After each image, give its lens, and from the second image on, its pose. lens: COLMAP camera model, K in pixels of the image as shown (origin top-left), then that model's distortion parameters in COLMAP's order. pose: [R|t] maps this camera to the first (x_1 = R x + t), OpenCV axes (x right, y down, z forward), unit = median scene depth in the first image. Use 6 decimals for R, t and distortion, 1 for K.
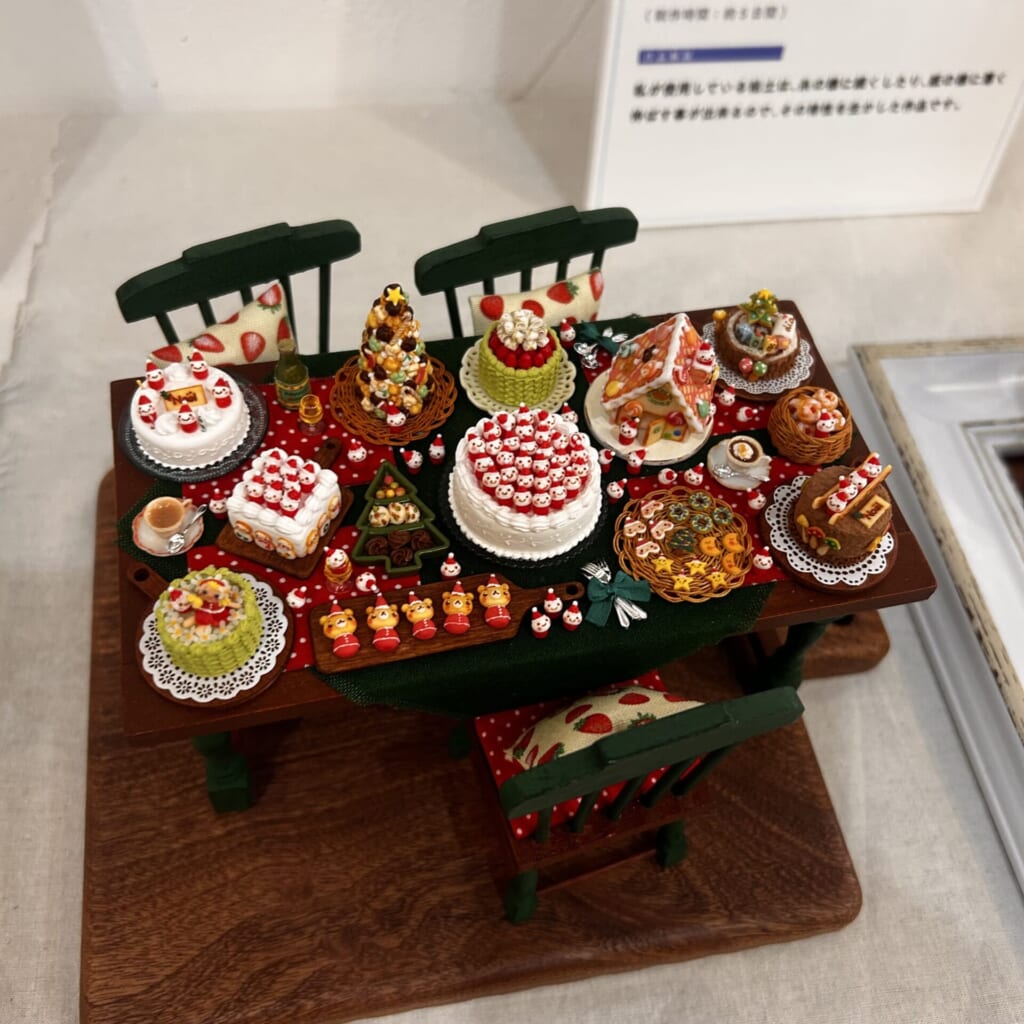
lens RADIAL K [[1194.9, 0, 513.1], [0, 1194.9, 412.6], [0, 0, 1]] dist [0.150952, -0.477543]
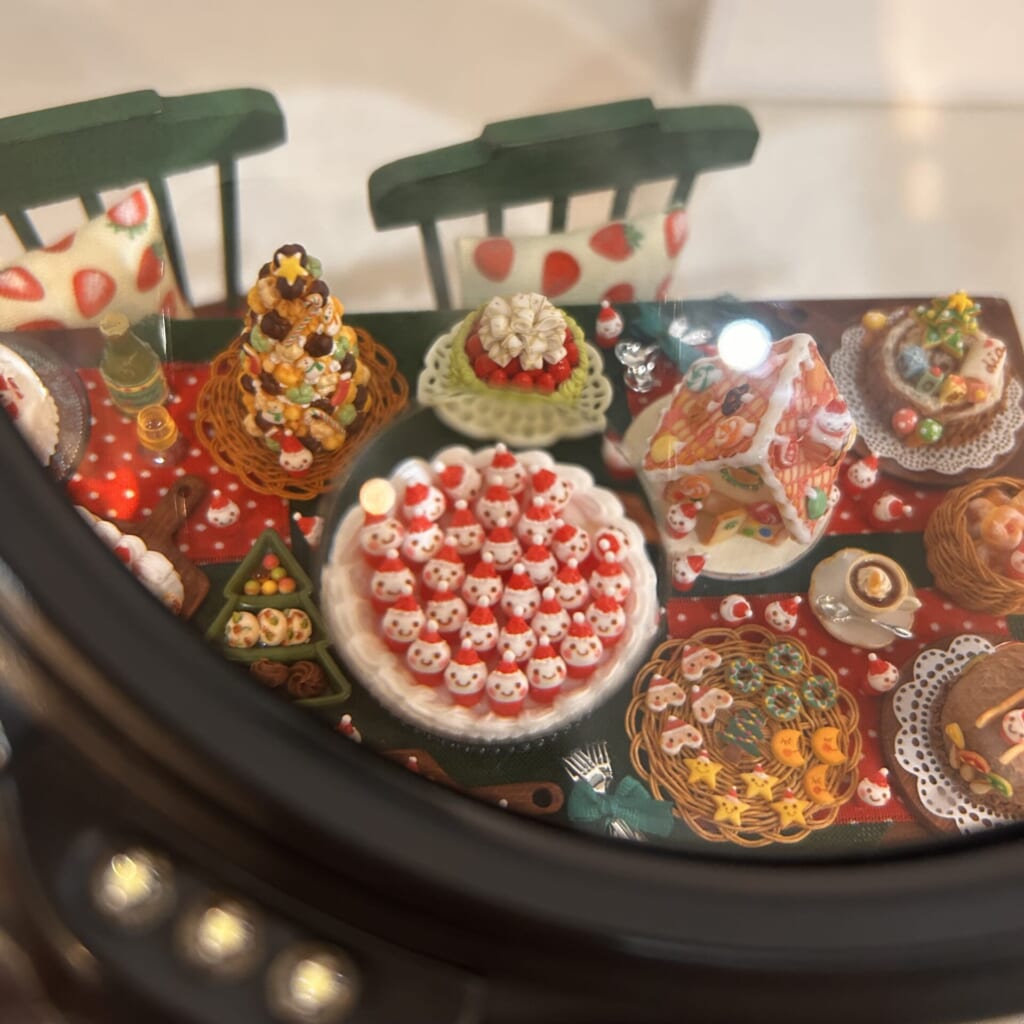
lens RADIAL K [[1194.9, 0, 513.1], [0, 1194.9, 412.6], [0, 0, 1]] dist [0.150952, -0.477543]
pose [[0.987691, 0.125649, -0.093156, 0.063186], [-0.102688, 0.970134, 0.219763, -0.159909], [0.117987, -0.207492, 0.971095, 0.430685]]
